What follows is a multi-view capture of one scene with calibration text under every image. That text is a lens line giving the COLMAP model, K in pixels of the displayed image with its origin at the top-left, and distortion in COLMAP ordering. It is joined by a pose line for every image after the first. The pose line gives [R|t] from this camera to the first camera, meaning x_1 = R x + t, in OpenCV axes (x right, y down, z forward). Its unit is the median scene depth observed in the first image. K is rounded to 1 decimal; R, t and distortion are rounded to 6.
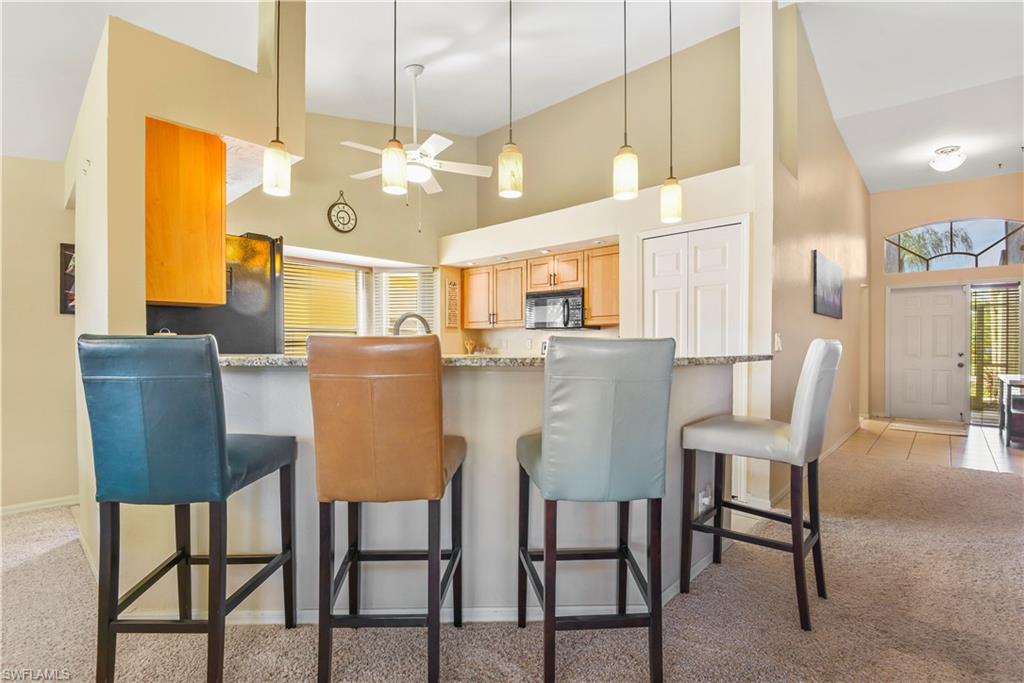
lens RADIAL K [[437.8, 0, 475.9], [0, 437.8, 353.0], [0, 0, 1]] dist [-0.026490, -0.000186]
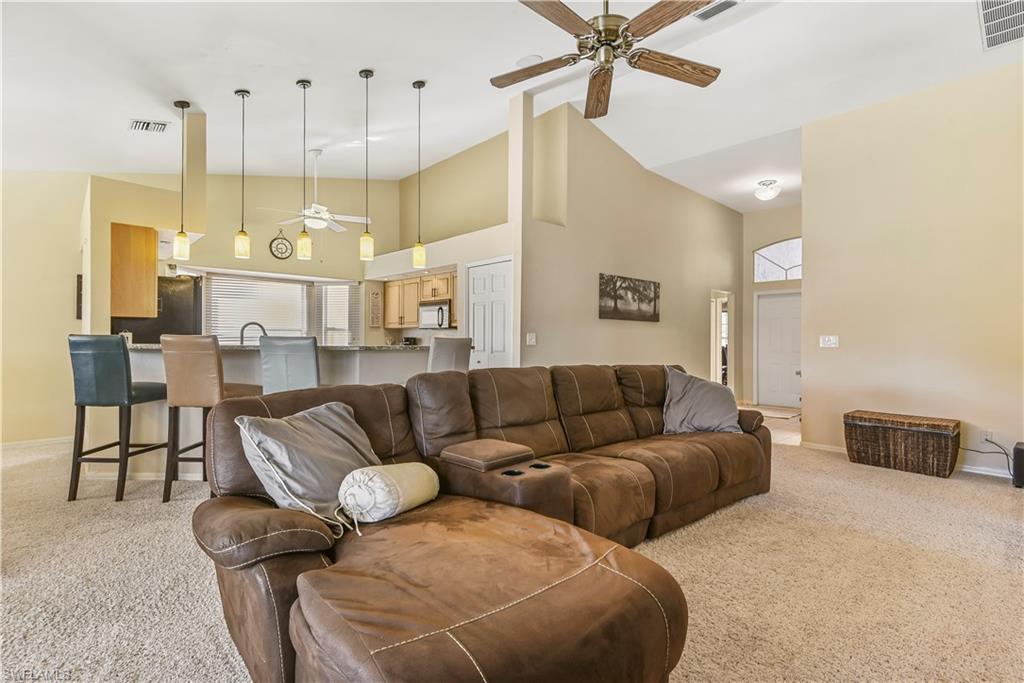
lens RADIAL K [[470.1, 0, 512.0], [0, 470.1, 341.5], [0, 0, 1]] dist [0.001899, -0.000076]
pose [[0.998385, 0.006490, -0.056431, 0.524989], [-0.007475, 0.999823, -0.017251, 0.007519], [0.056309, 0.017645, 0.998257, -0.461221]]
